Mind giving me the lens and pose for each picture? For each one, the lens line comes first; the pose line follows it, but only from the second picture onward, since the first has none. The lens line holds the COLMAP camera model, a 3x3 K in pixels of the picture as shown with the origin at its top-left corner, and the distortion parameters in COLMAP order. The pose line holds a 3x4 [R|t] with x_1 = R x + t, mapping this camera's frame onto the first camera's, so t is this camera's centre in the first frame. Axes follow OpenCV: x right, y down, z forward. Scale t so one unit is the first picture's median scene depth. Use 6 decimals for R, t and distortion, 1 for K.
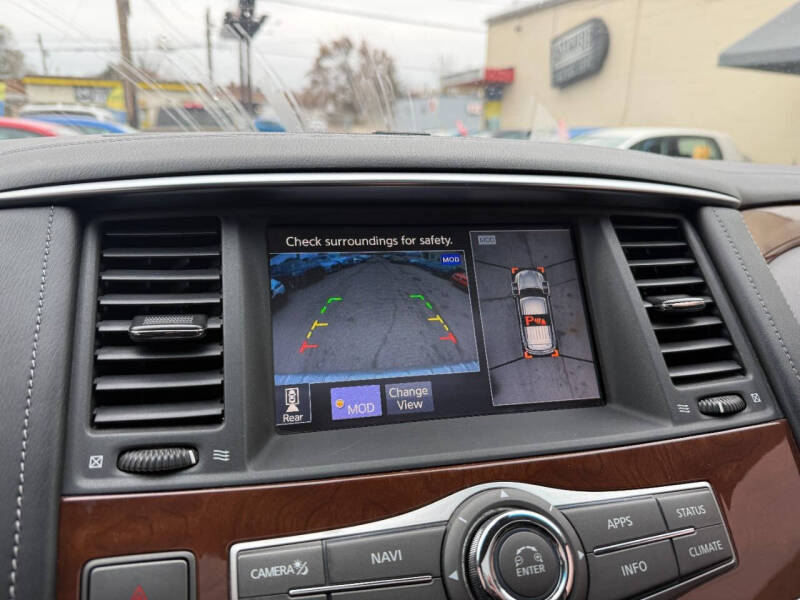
lens RADIAL K [[563.3, 0, 401.9], [0, 563.3, 299.4], [0, 0, 1]] dist [0.037983, -0.050327]
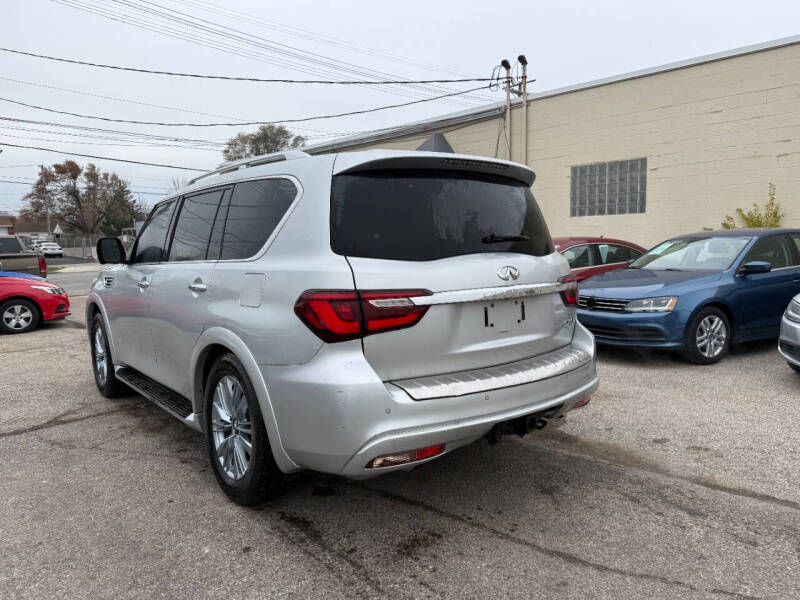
lens RADIAL K [[563.3, 0, 405.4], [0, 563.3, 294.5], [0, 0, 1]] dist [0.037983, -0.050327]
pose [[0.903812, -0.074578, 0.421381, -0.035235], [0.158572, 0.972964, -0.167918, 0.088510], [-0.397465, 0.218586, 0.891202, -0.280685]]
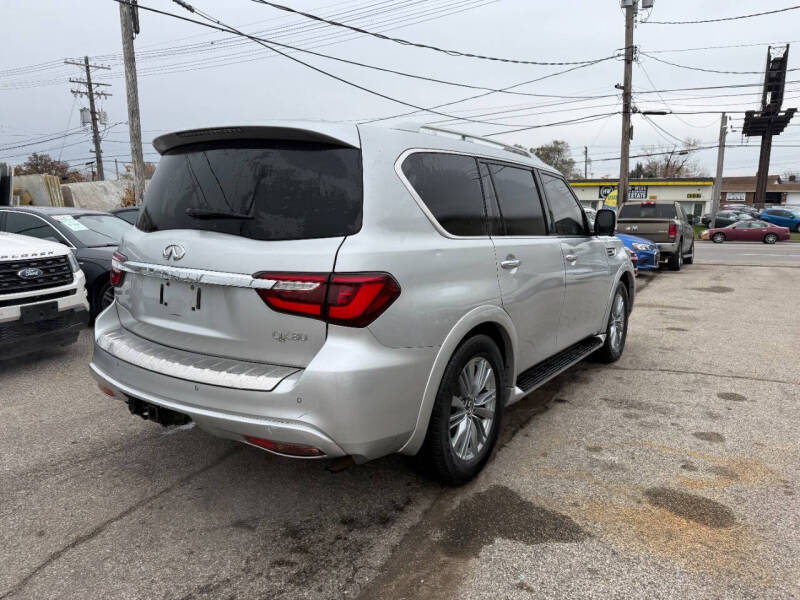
lens RADIAL K [[563.3, 0, 399.8], [0, 563.3, 298.6], [0, 0, 1]] dist [0.037983, -0.050327]
pose [[0.657097, 0.102327, -0.746829, 0.194291], [-0.217025, 0.974475, -0.057432, 0.069160], [0.721889, 0.199819, 0.662532, -0.209465]]
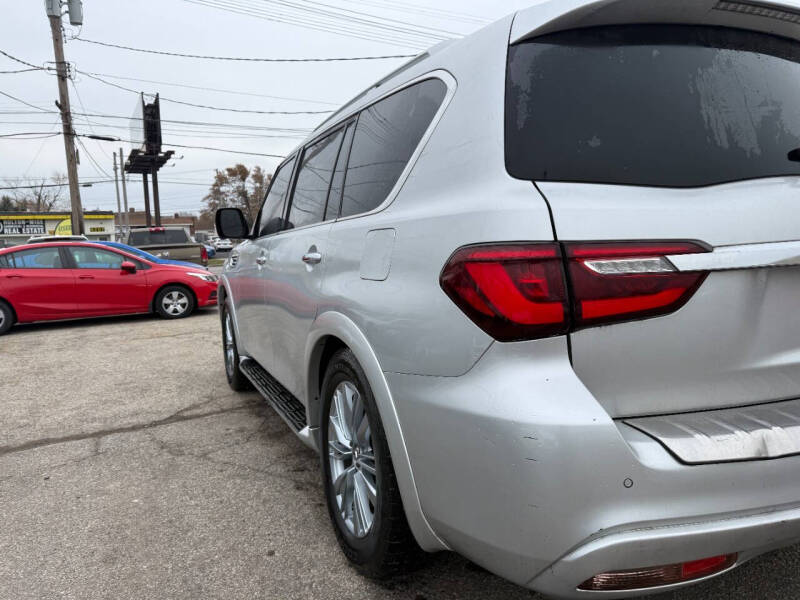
lens RADIAL K [[563.3, 0, 398.9], [0, 563.3, 294.4], [0, 0, 1]] dist [0.037983, -0.050327]
pose [[0.982560, -0.075472, 0.169939, -0.021534], [0.107624, 0.976107, -0.188764, 0.080857], [-0.151633, 0.203762, 0.967207, -0.222067]]
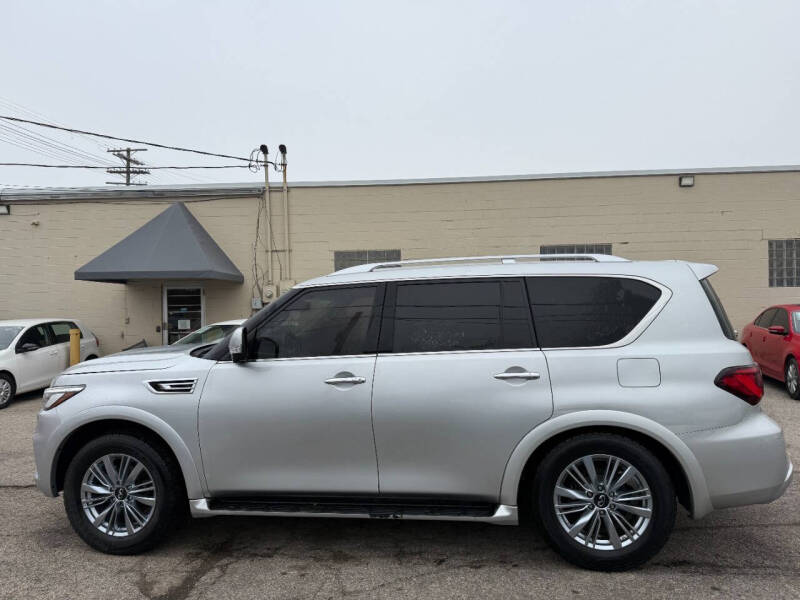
lens RADIAL K [[563.3, 0, 400.8], [0, 563.3, 292.1], [0, 0, 1]] dist [0.037983, -0.050327]
pose [[0.390649, -0.005773, 0.920522, -0.207315], [0.295736, 0.947758, -0.119560, 0.028904], [-0.871742, 0.318937, 0.371948, -0.137003]]
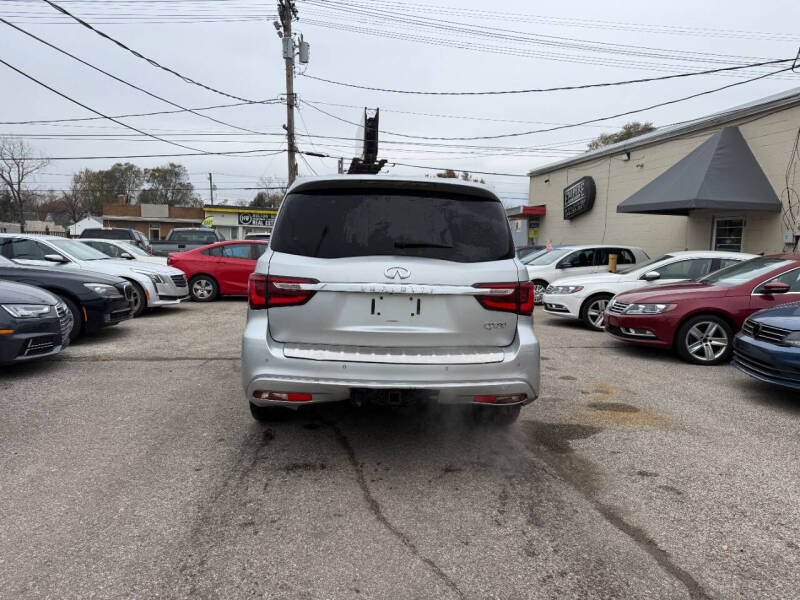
lens RADIAL K [[563.3, 0, 405.5], [0, 563.3, 295.0], [0, 0, 1]] dist [0.037983, -0.050327]
pose [[0.983711, 0.023343, -0.178234, 0.087863], [-0.059703, 0.977674, -0.201469, 0.105345], [0.169552, 0.208829, 0.963142, -0.331561]]
